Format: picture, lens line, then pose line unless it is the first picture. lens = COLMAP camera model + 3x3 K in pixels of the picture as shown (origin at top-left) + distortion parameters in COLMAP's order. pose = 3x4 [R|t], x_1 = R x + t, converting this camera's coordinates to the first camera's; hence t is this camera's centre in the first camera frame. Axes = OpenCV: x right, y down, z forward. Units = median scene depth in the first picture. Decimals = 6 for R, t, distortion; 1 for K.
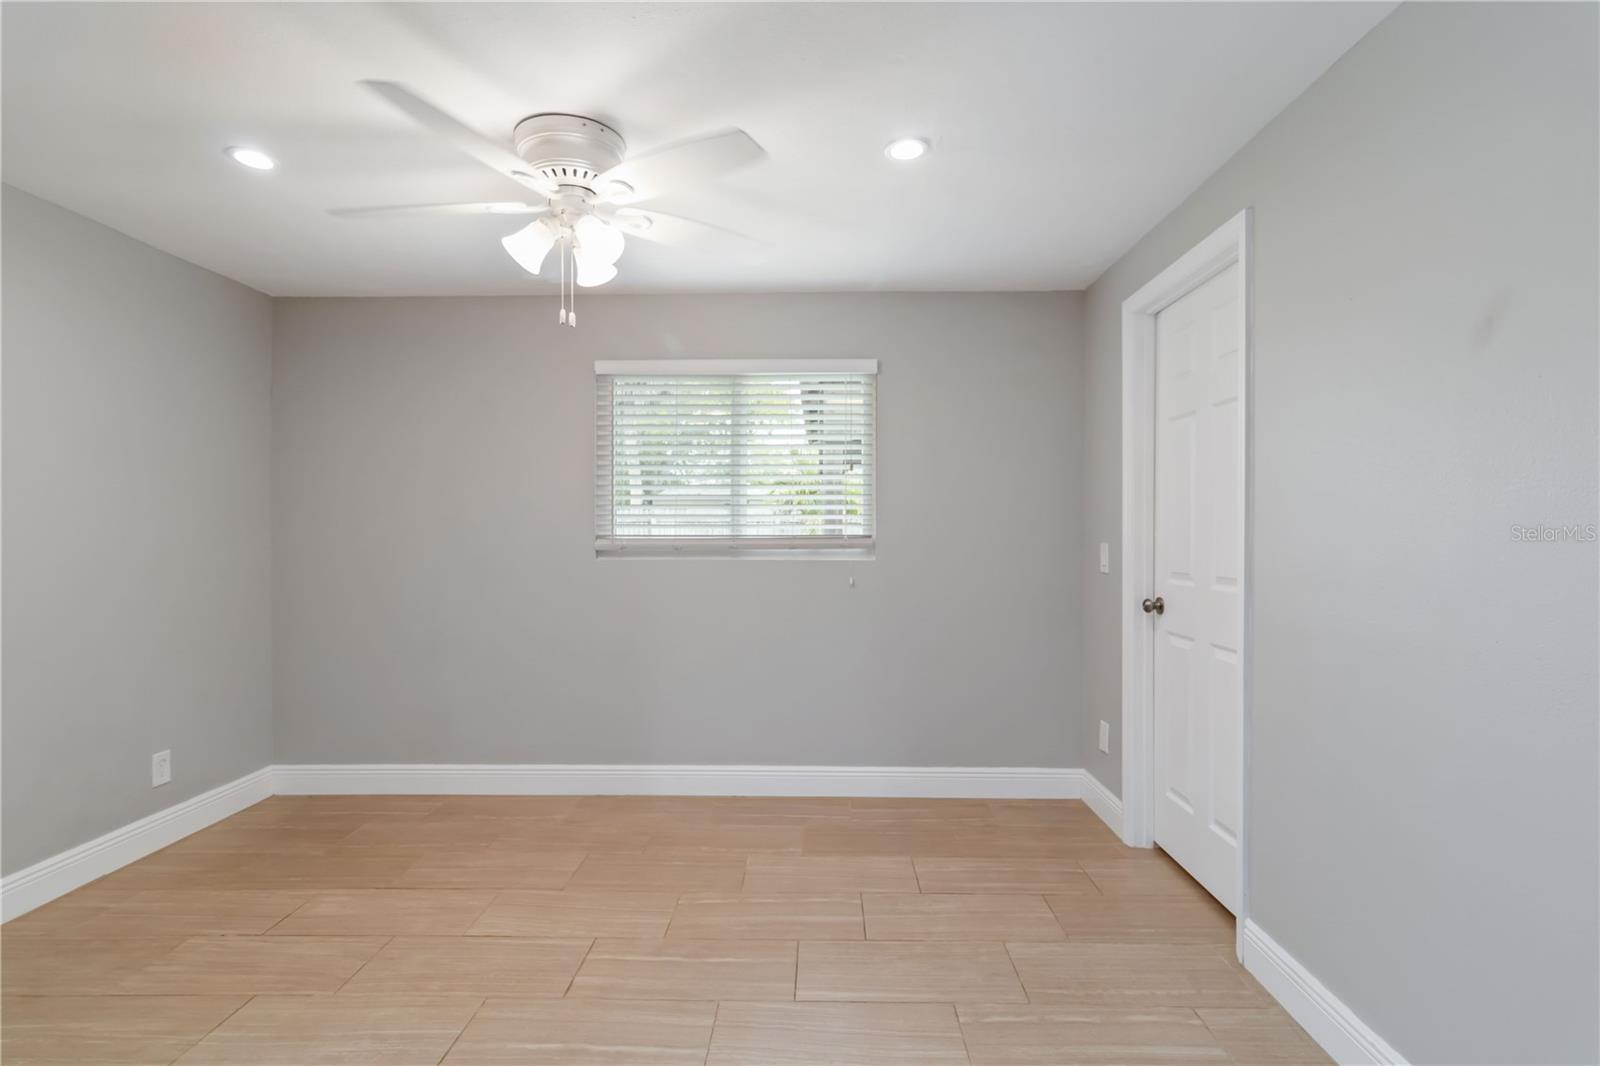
lens RADIAL K [[766.4, 0, 804.5], [0, 766.4, 538.2], [0, 0, 1]] dist [0.001758, 0.002205]
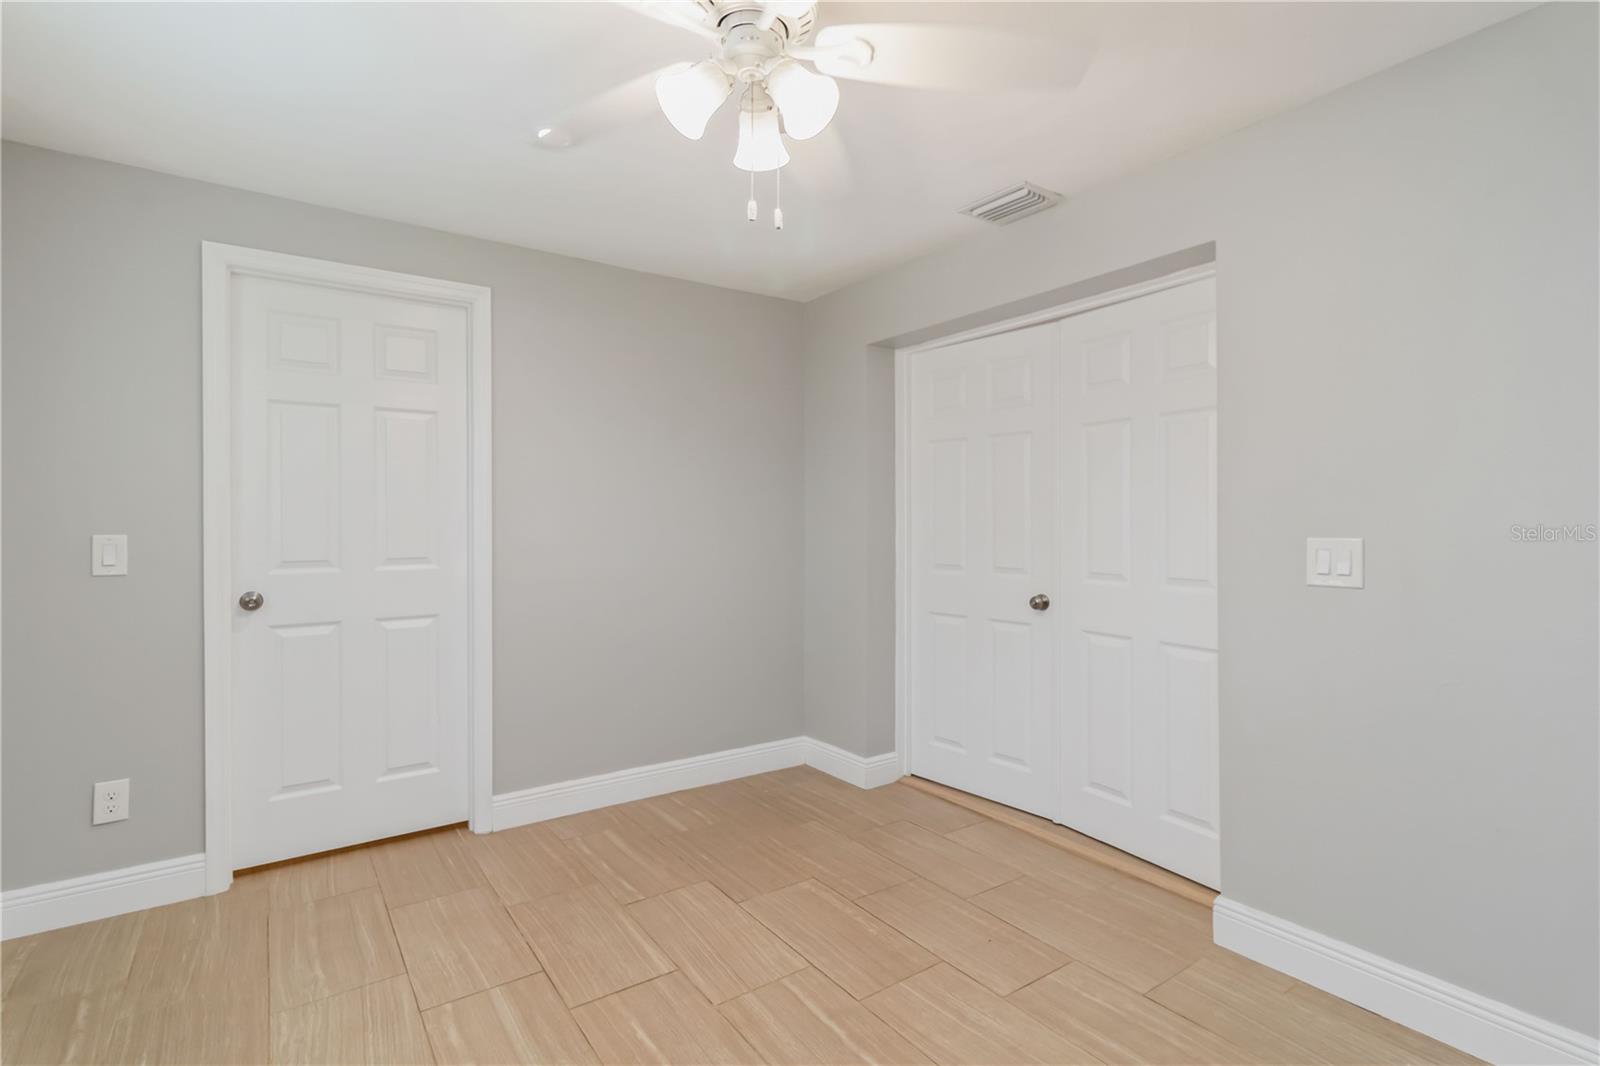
lens RADIAL K [[766.4, 0, 796.6], [0, 766.4, 526.5], [0, 0, 1]] dist [0.001758, 0.002205]
pose [[-0.572039, -0.006769, 0.820198, -0.740932], [0.010774, 0.999818, 0.015765, -0.009900], [-0.820156, 0.017855, -0.571862, 1.129130]]
